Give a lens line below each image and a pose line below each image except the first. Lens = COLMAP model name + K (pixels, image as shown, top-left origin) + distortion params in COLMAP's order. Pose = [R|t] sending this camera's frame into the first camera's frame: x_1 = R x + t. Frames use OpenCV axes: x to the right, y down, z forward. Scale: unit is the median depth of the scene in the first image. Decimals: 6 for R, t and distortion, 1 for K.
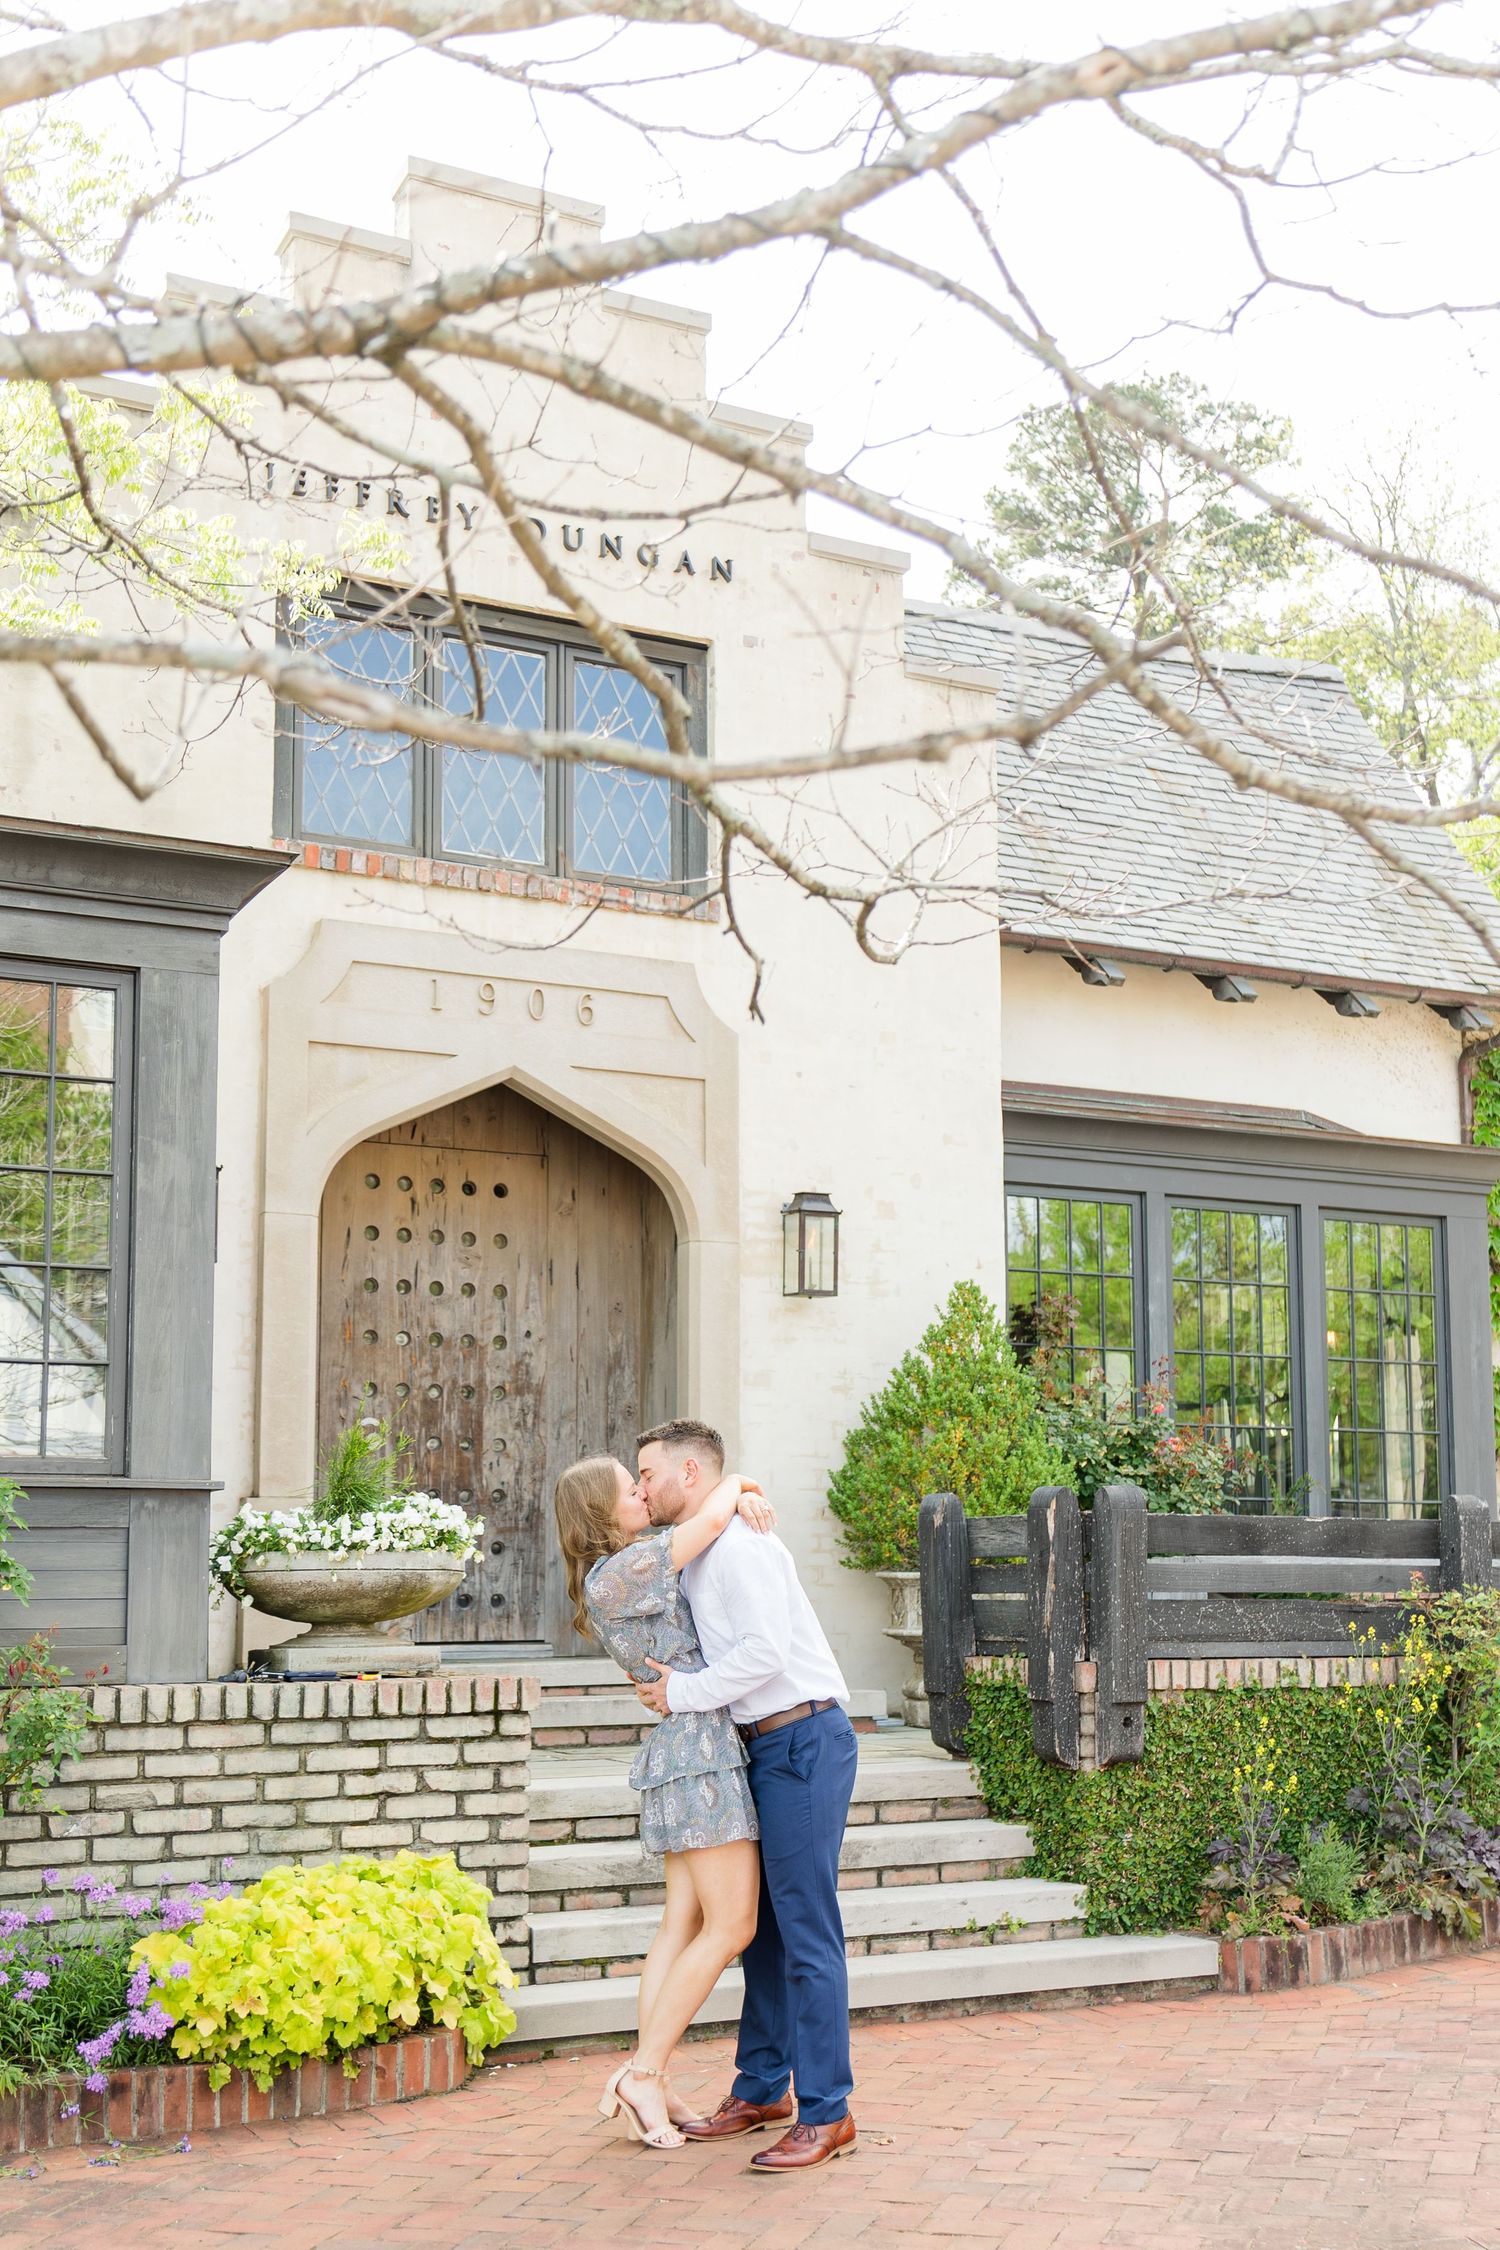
lens RADIAL K [[2541.2, 0, 755.0], [0, 2541.2, 1285.6], [0, 0, 1]] dist [0.083088, 0.001189]
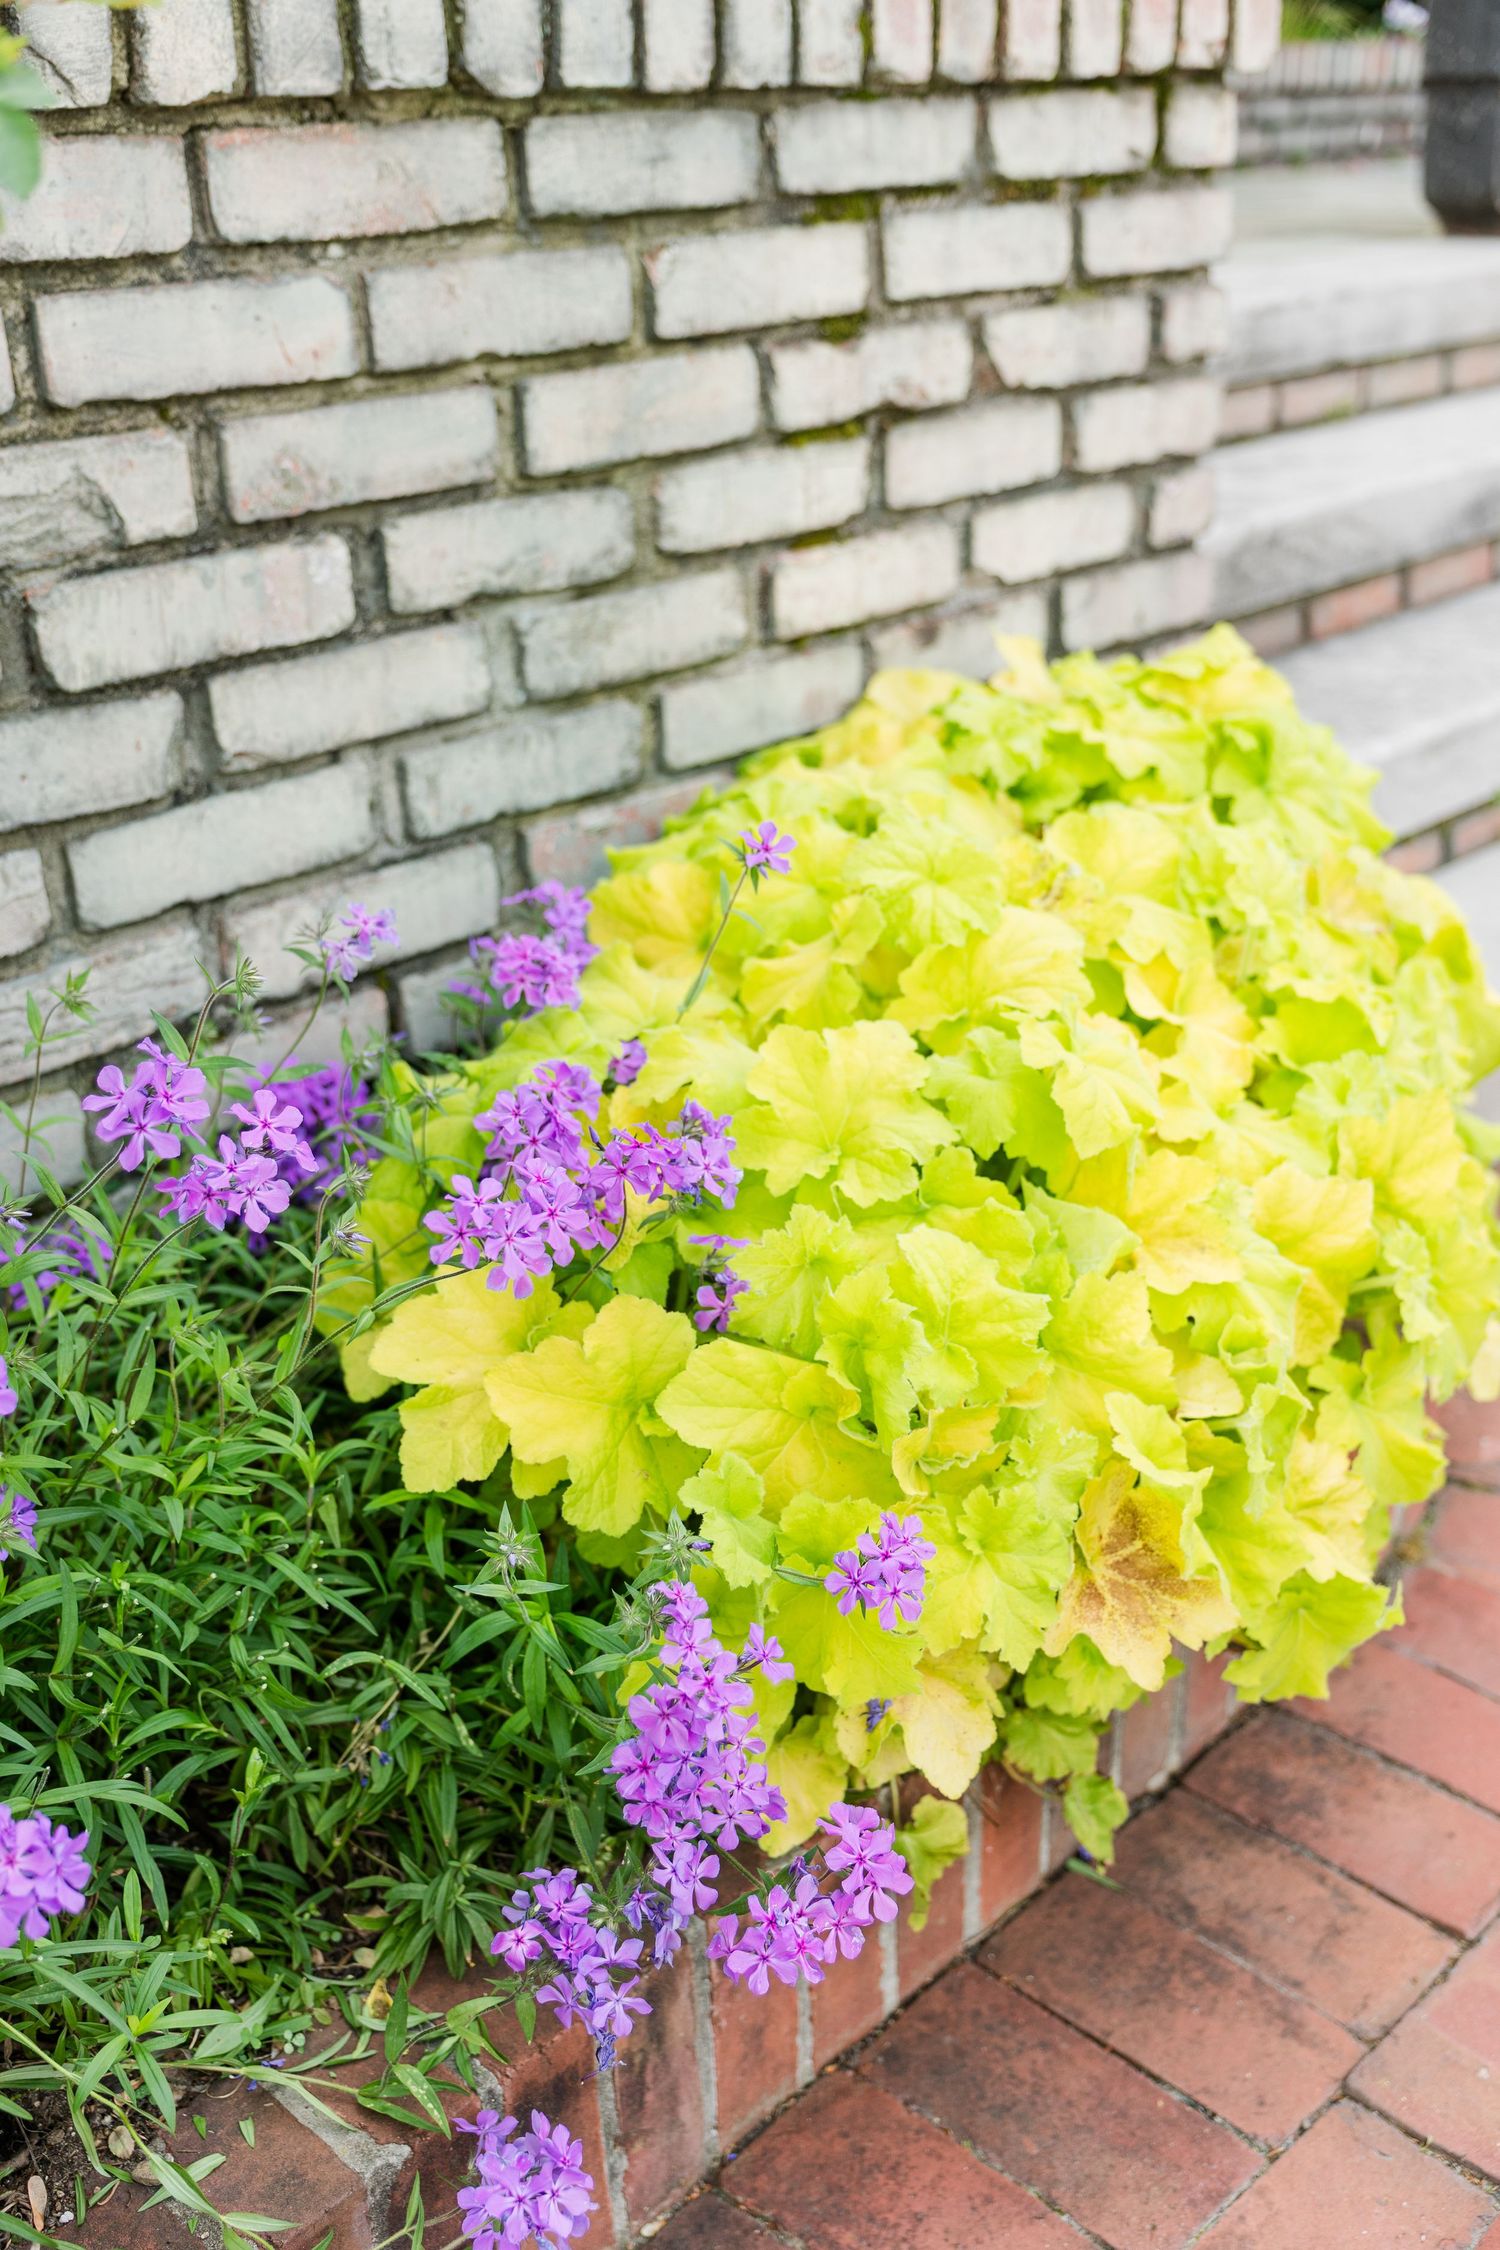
lens RADIAL K [[2445.3, 0, 751.9], [0, 2445.3, 1190.1], [0, 0, 1]] dist [-0.006455, -0.041233]
pose [[0.944503, -0.150519, 0.291989, -0.236239], [-0.023559, 0.855524, 0.517227, 0.137233], [-0.327656, -0.495401, 0.804499, 0.756866]]
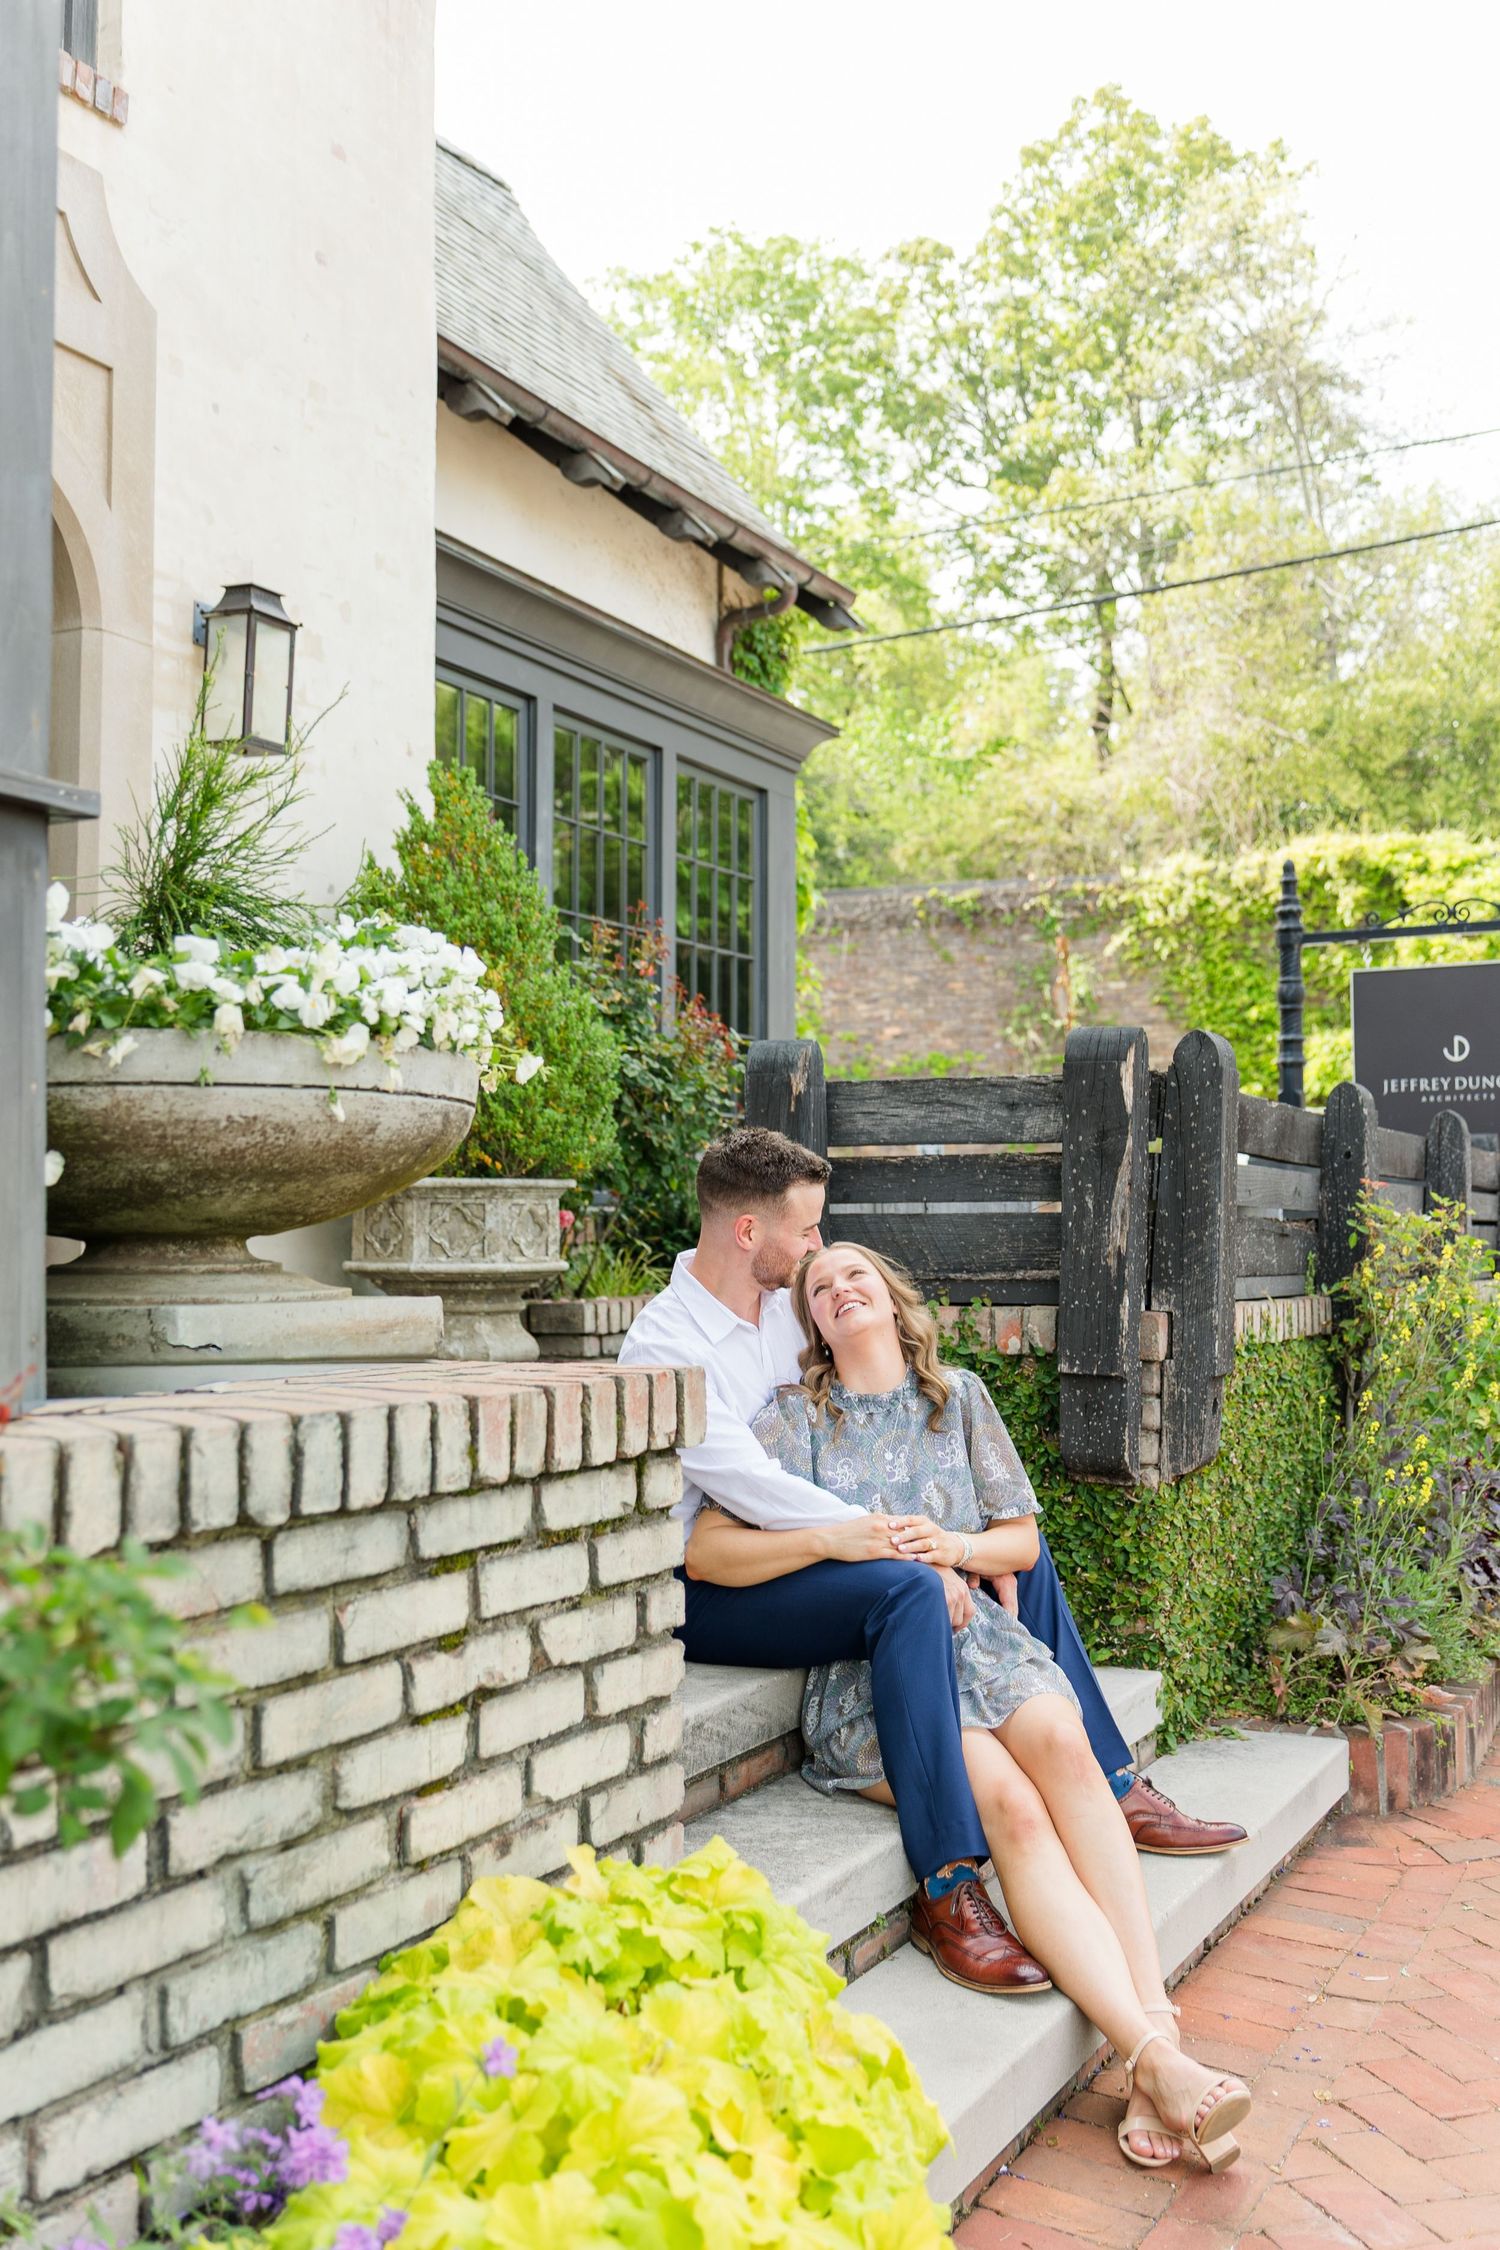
lens RADIAL K [[2190.6, 0, 750.0], [0, 2190.6, 1125.0], [0, 0, 1]] dist [0.063360, -0.113657]
pose [[0.818998, 0.036876, 0.572610, -0.292704], [-0.076698, 0.996013, 0.045558, 0.097967], [-0.568647, -0.081230, 0.818561, 0.712172]]
